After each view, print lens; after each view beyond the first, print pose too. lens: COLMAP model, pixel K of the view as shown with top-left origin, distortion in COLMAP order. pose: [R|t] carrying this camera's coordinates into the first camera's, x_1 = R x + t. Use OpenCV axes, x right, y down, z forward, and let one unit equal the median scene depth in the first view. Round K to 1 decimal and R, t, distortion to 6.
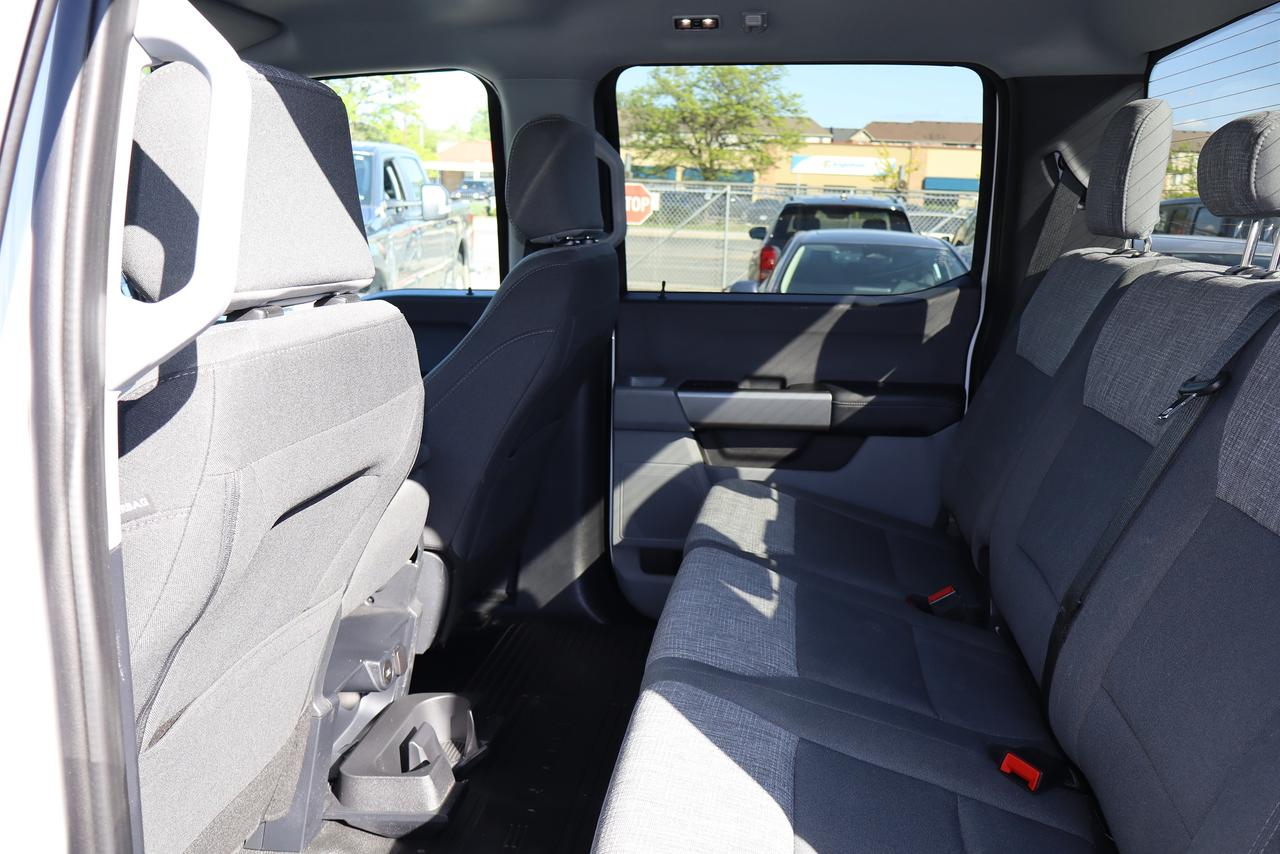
lens RADIAL K [[1079.4, 0, 640.0], [0, 1079.4, 427.0], [0, 0, 1]] dist [-0.005590, 0.017097]
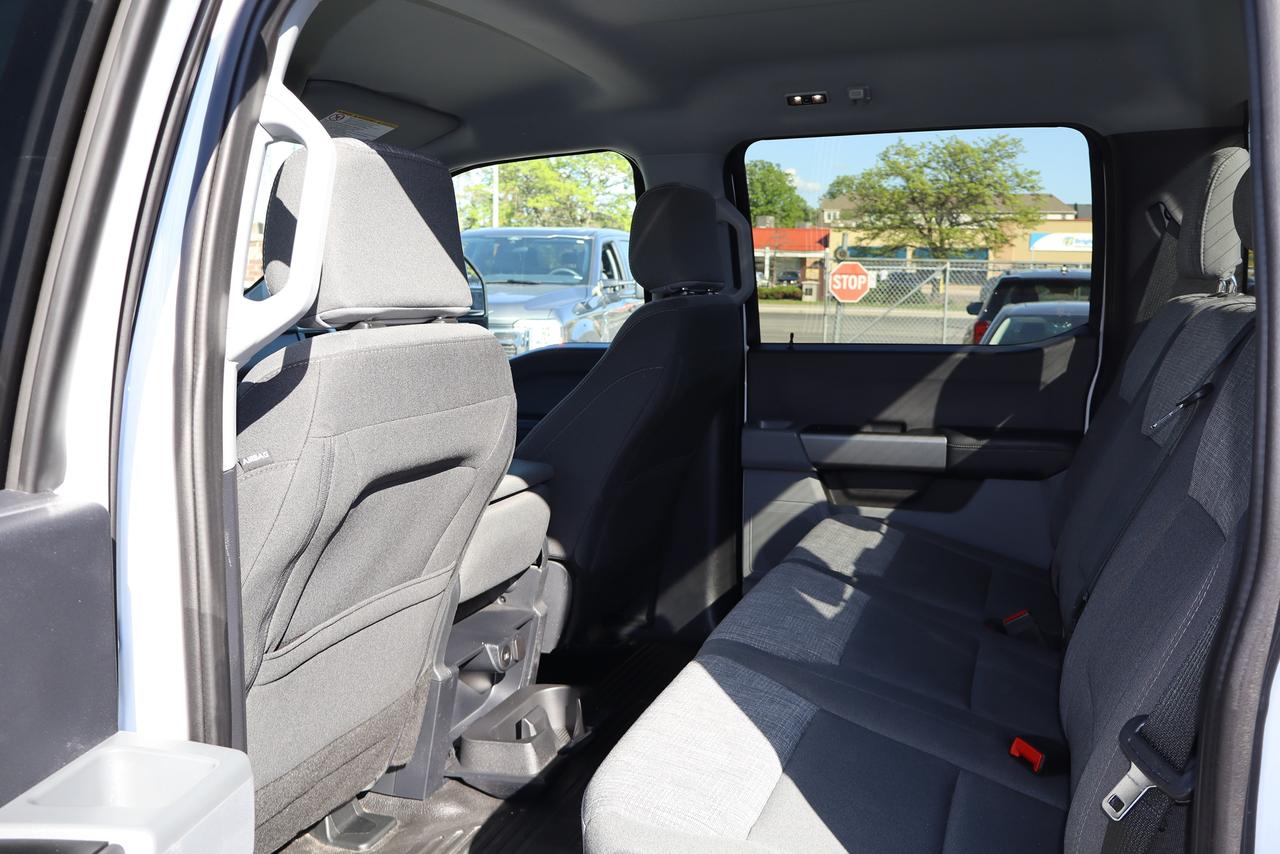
lens RADIAL K [[1079.4, 0, 640.0], [0, 1079.4, 427.0], [0, 0, 1]] dist [-0.005590, 0.017097]
pose [[0.977542, 0.012102, -0.210394, 0.104191], [-0.027916, 0.996988, -0.072356, 0.042634], [0.208885, 0.076604, 0.974935, -0.086134]]
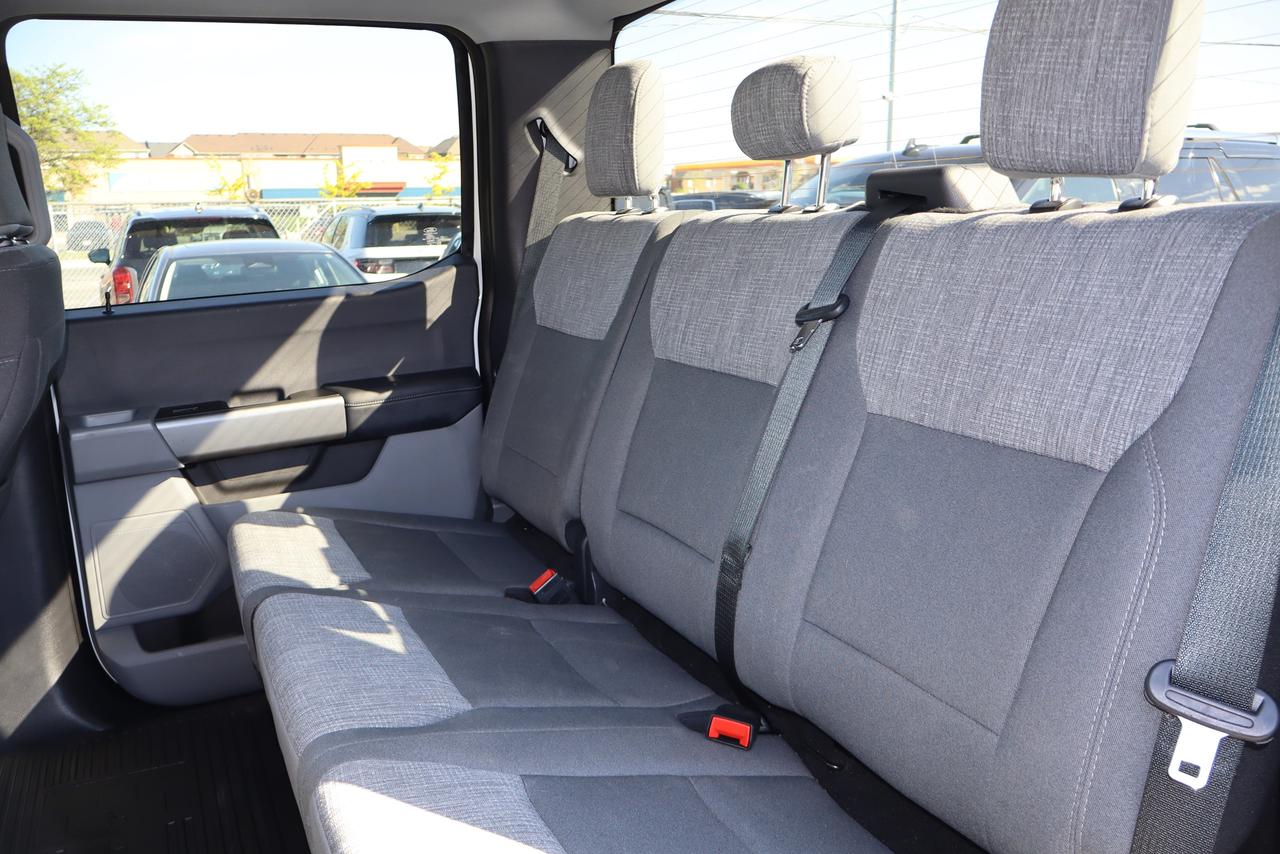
lens RADIAL K [[1072.4, 0, 659.4], [0, 1072.4, 425.2], [0, 0, 1]] dist [-0.013151, 0.004880]
pose [[0.821371, -0.165553, 0.545840, -0.092957], [0.170672, 0.984443, 0.041757, 0.000026], [-0.544261, 0.058862, 0.836848, 0.115004]]
